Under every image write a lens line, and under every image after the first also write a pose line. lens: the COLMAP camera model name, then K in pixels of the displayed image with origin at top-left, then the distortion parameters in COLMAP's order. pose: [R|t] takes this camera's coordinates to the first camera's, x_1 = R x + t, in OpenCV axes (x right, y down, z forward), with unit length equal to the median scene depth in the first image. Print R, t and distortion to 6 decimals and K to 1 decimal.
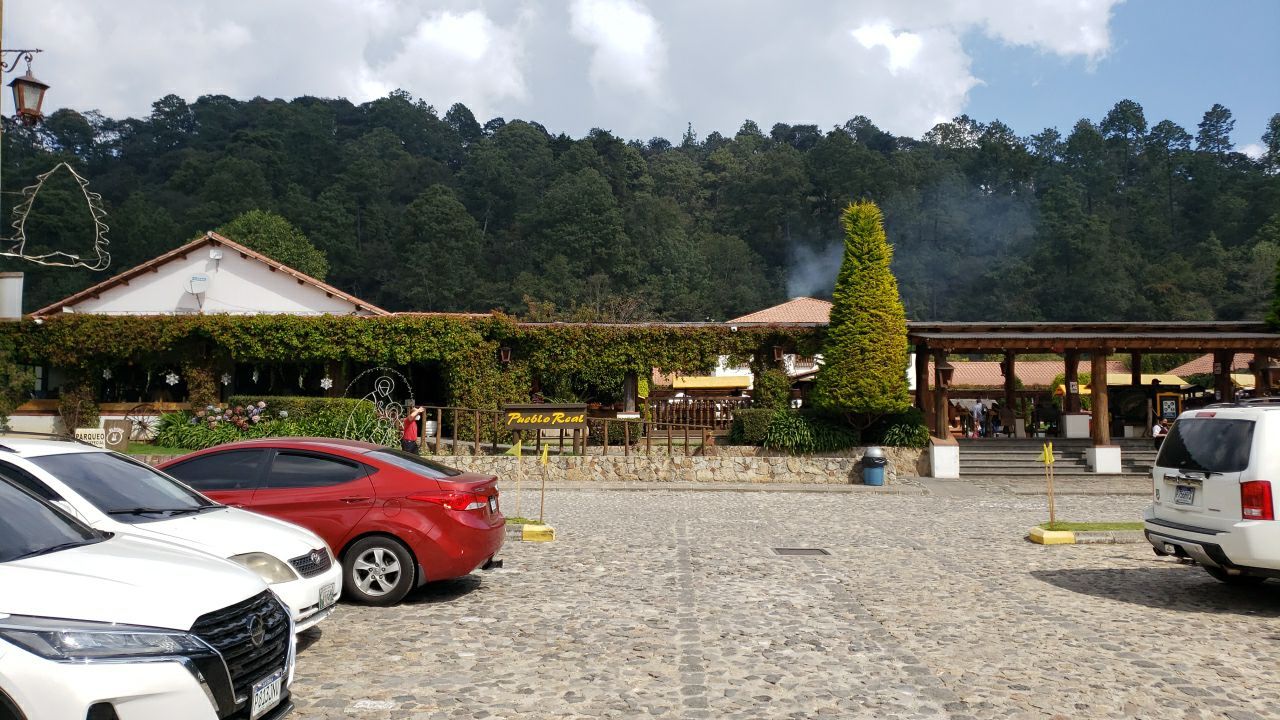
lens RADIAL K [[1020.6, 0, 644.3], [0, 1020.6, 359.8], [0, 0, 1]] dist [0.002136, 0.009069]
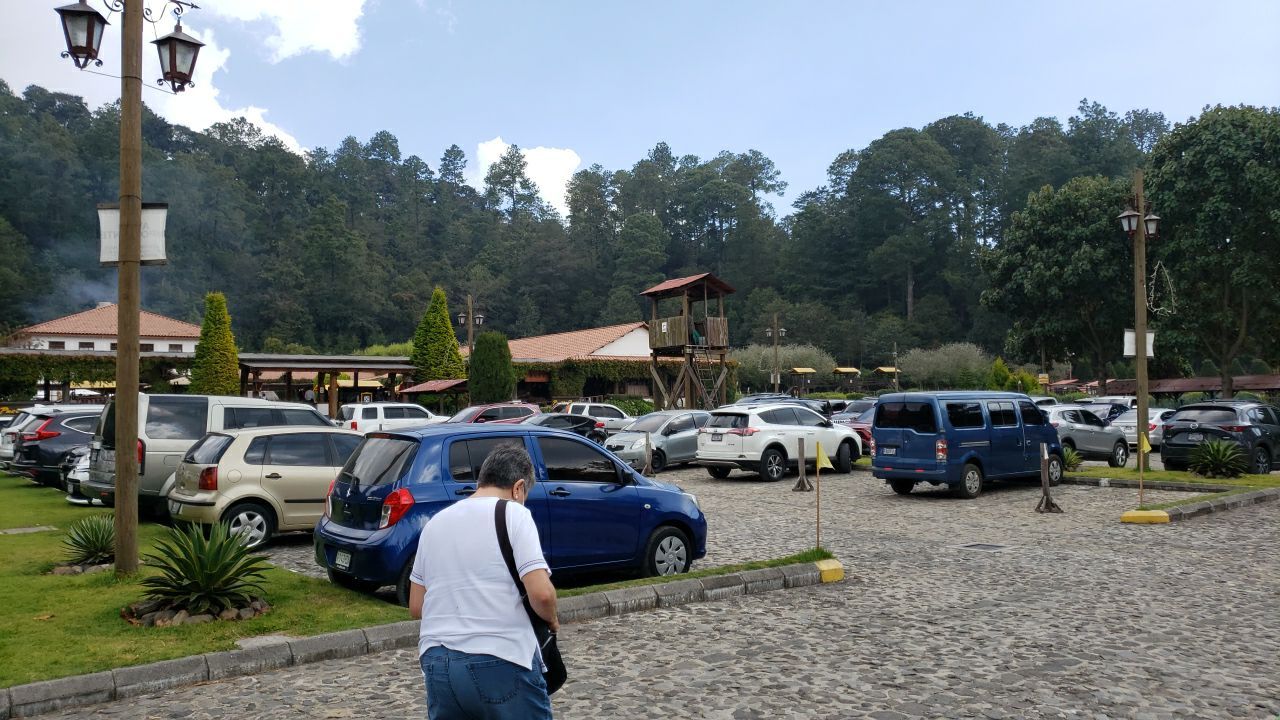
lens RADIAL K [[1020.6, 0, 644.0], [0, 1020.6, 362.5], [0, 0, 1]] dist [0.002136, 0.009069]
pose [[0.771695, 0.018850, 0.635713, -0.045465], [-0.030023, 0.999526, 0.006807, -0.007603], [-0.635283, -0.024339, 0.771896, -0.116957]]
